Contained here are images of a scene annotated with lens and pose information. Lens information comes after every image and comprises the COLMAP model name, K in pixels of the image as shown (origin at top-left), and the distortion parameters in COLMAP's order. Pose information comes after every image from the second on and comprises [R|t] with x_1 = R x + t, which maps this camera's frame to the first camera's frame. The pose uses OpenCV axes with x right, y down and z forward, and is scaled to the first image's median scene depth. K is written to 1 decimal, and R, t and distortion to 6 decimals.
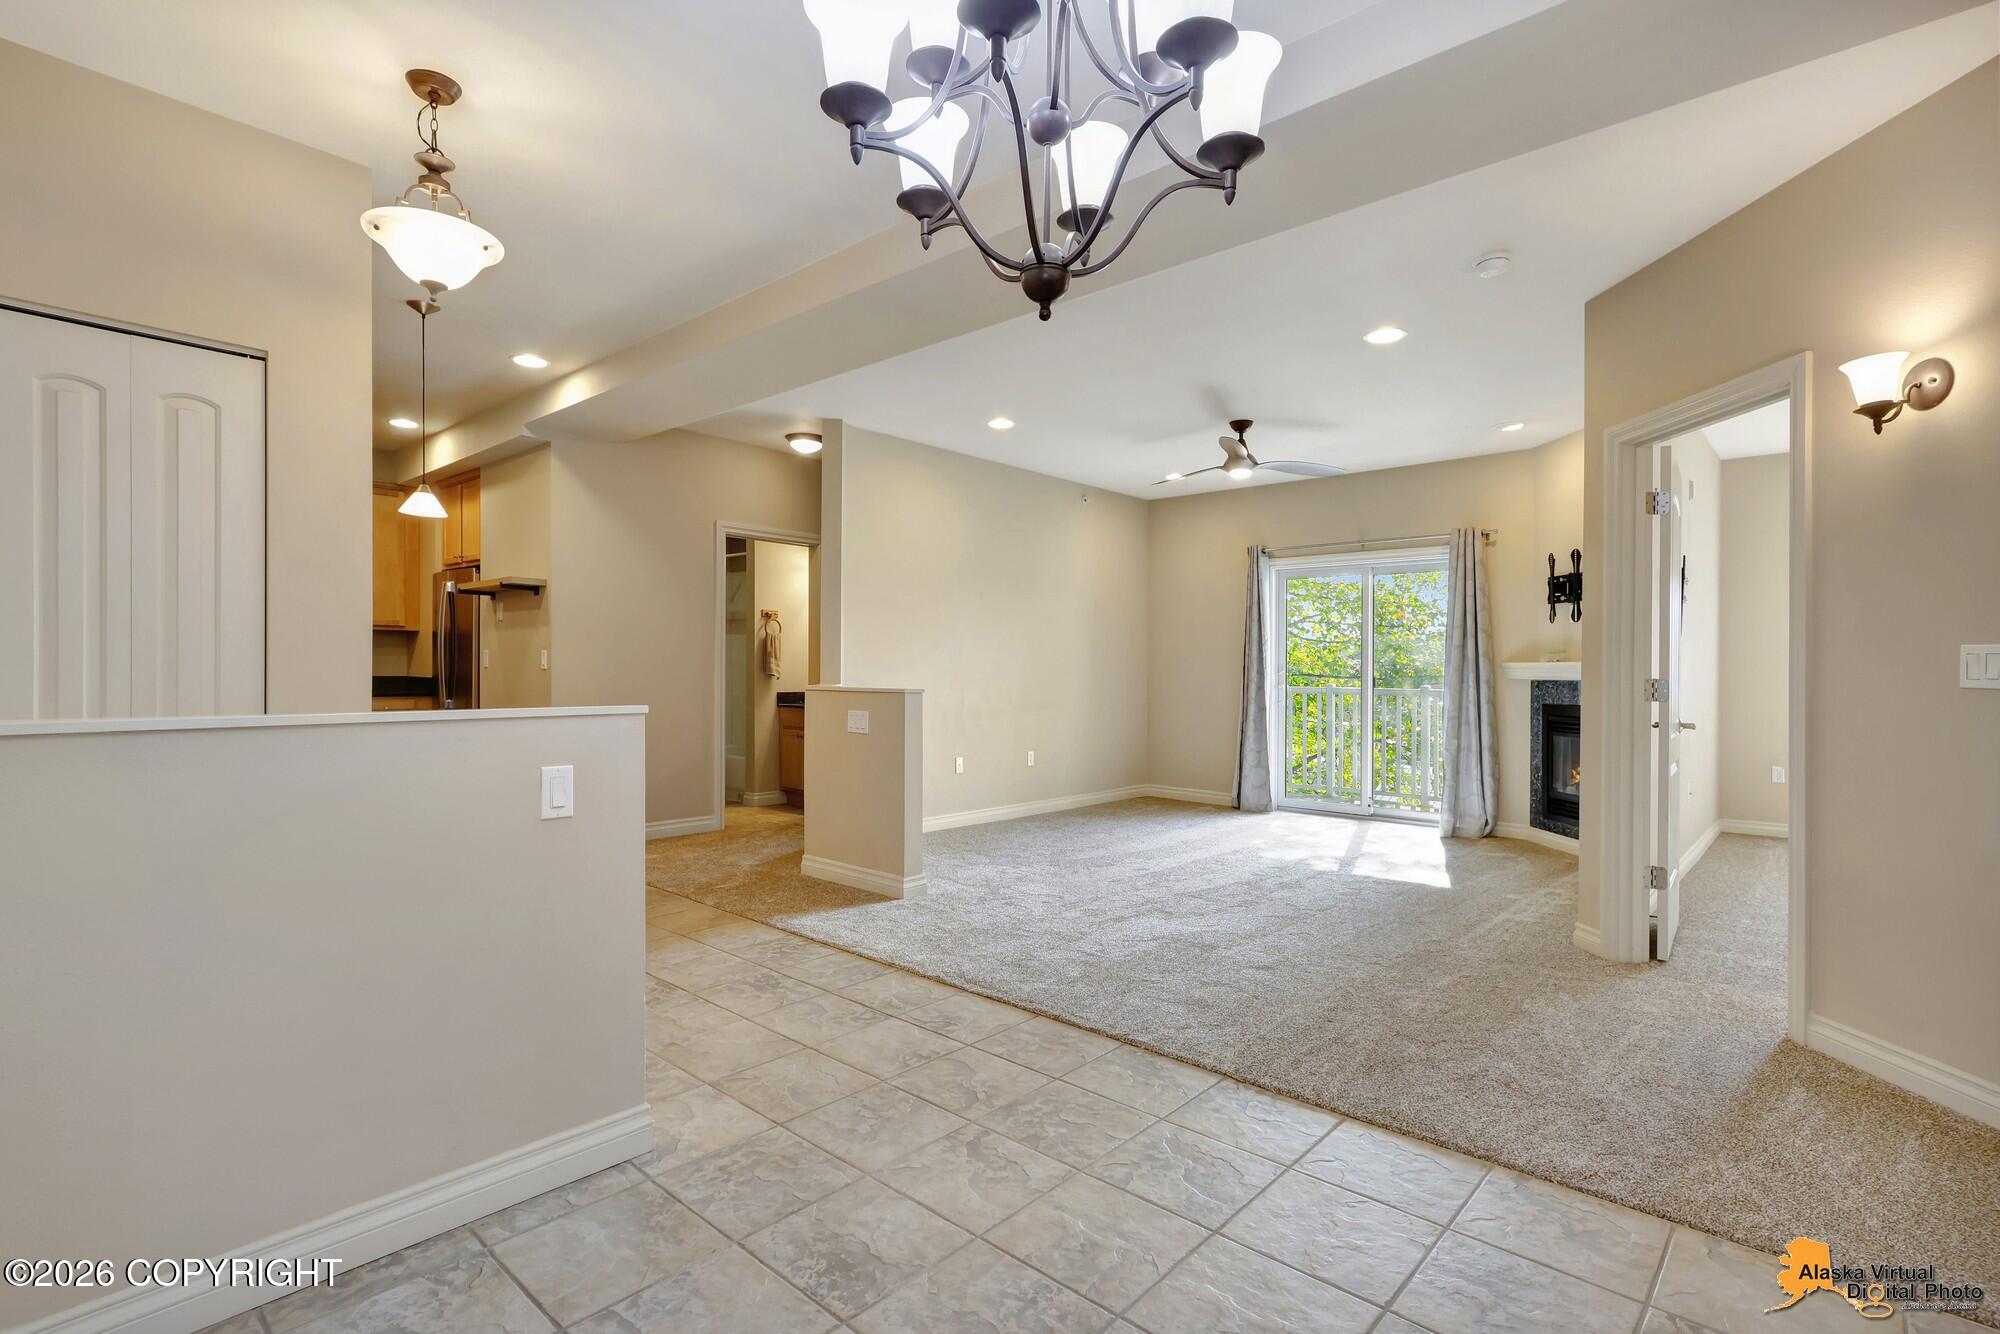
lens RADIAL K [[964.4, 0, 978.8], [0, 964.4, 670.6], [0, 0, 1]] dist [-0.002568, -0.000290]
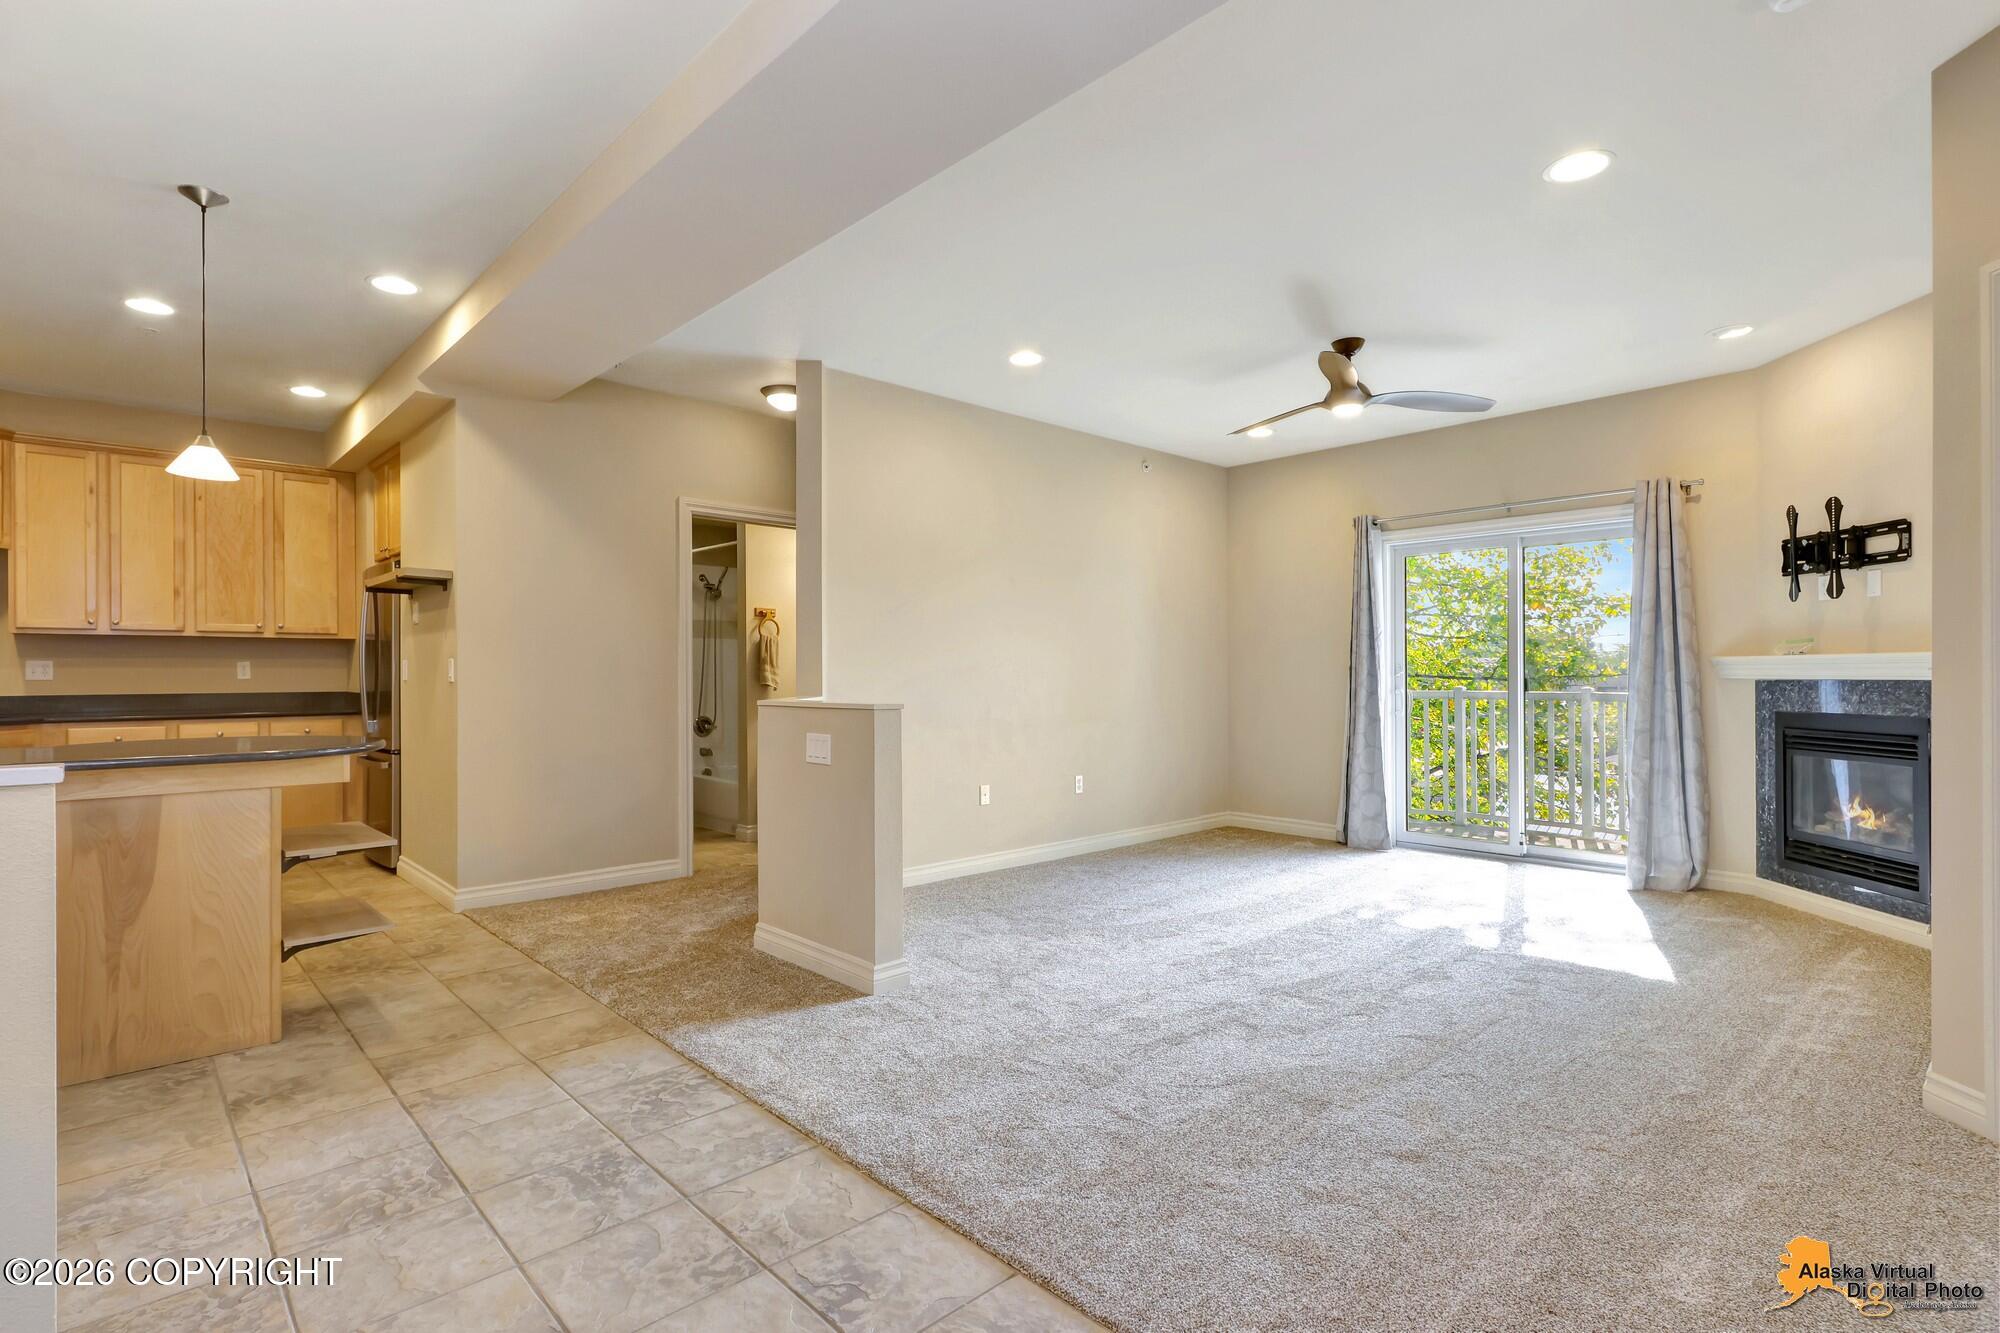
lens RADIAL K [[974.5, 0, 946.6], [0, 974.5, 678.9], [0, 0, 1]] dist [0.003448, -0.004879]
pose [[0.993251, -0.012656, -0.115289, 0.041255], [0.012918, 0.999915, 0.001523, -0.000119], [0.115260, -0.003002, 0.993331, 0.184609]]
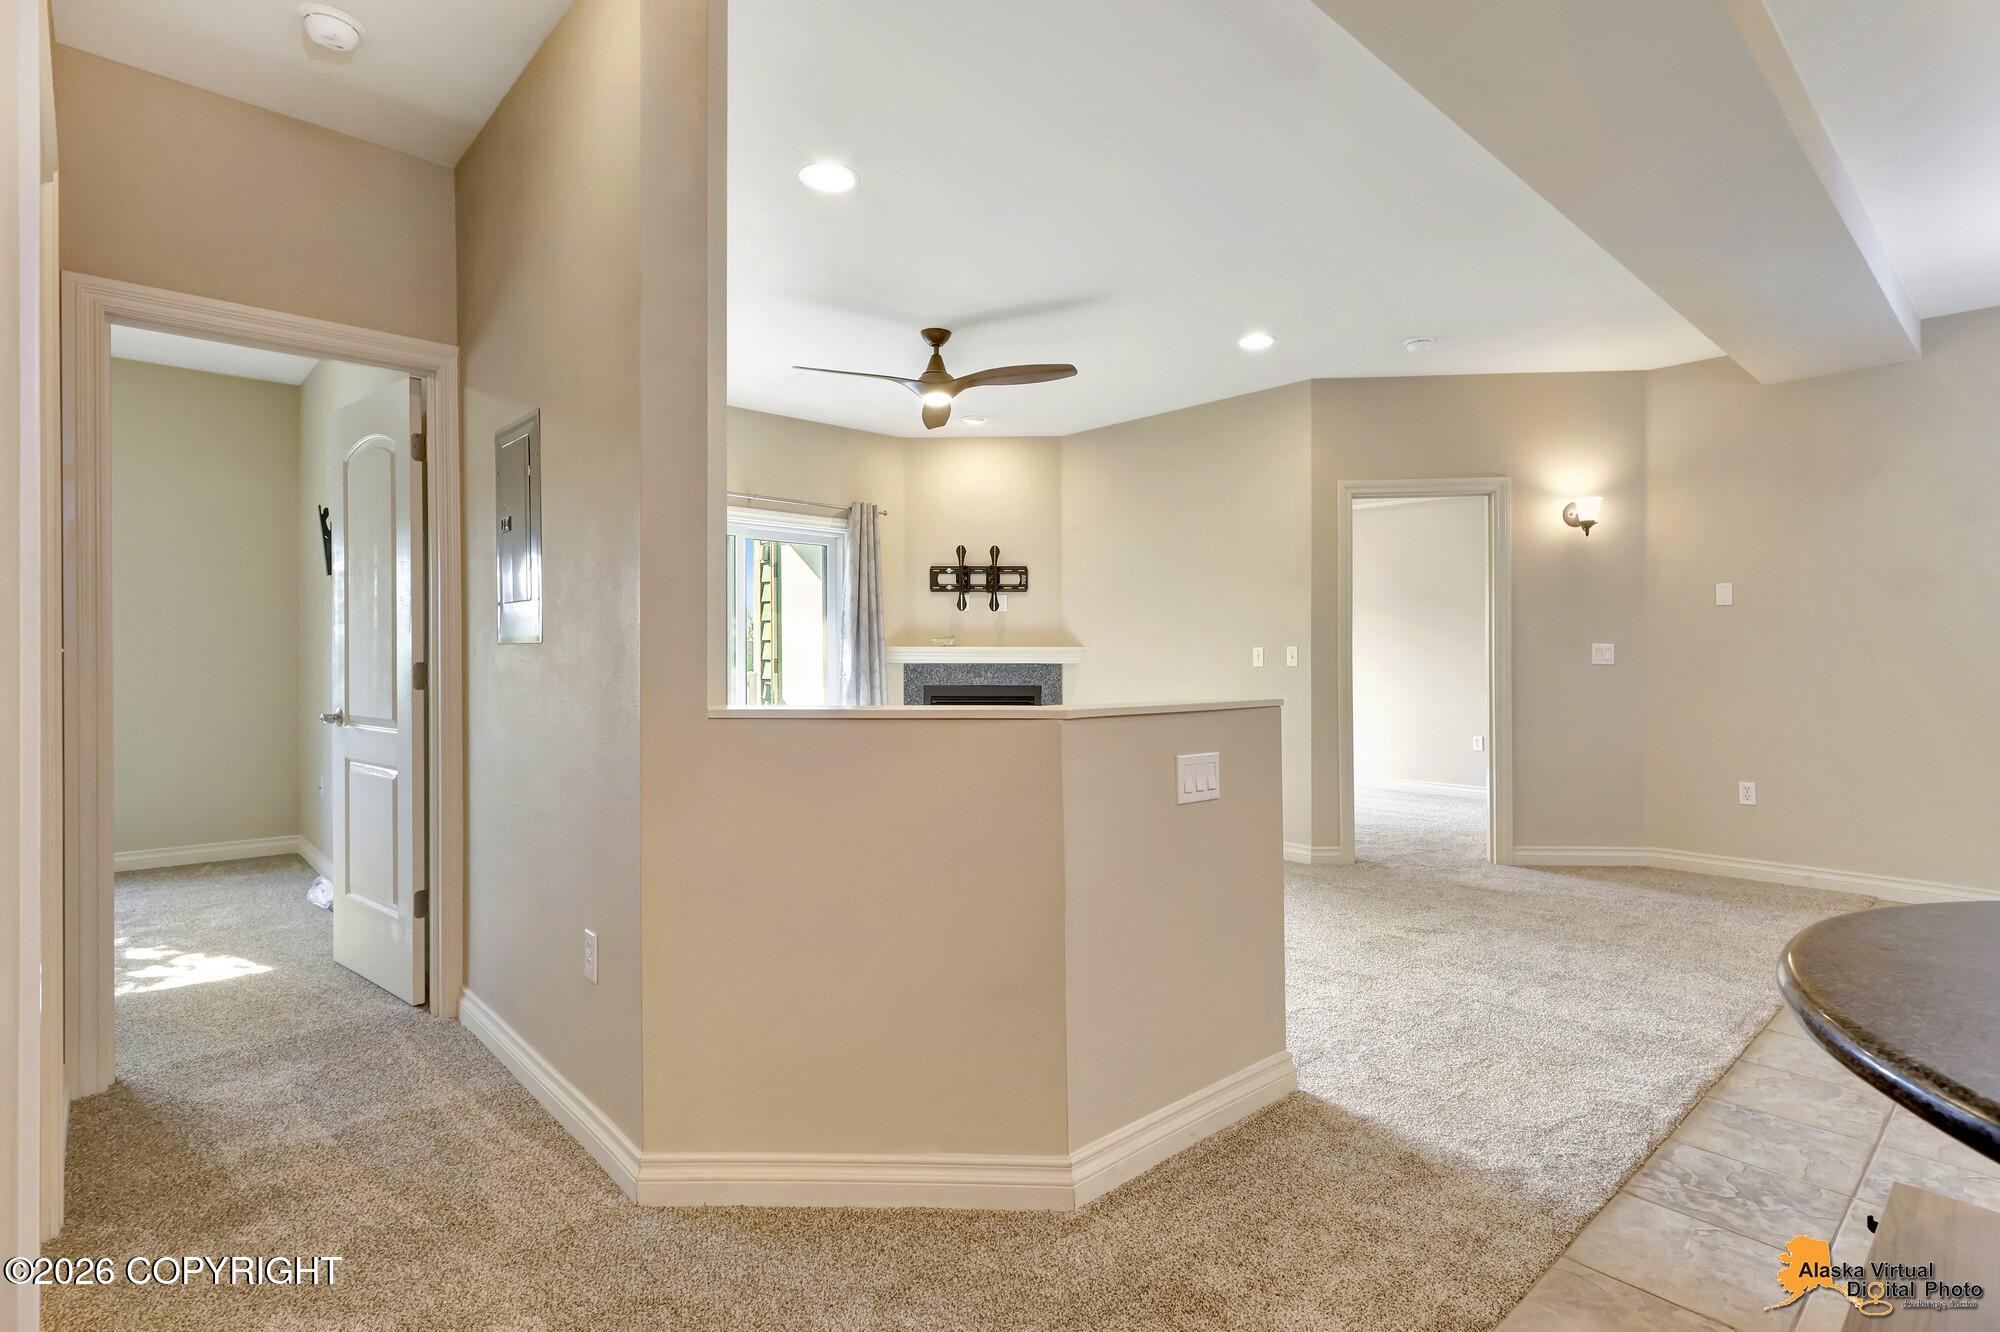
lens RADIAL K [[972.7, 0, 1065.5], [0, 972.7, 659.9], [0, 0, 1]] dist [0.001051, -0.000143]
pose [[0.077571, -0.010844, 0.996928, -0.445353], [-0.000321, 0.999941, 0.010901, -0.005651], [-0.996987, -0.001166, 0.077563, 0.750980]]
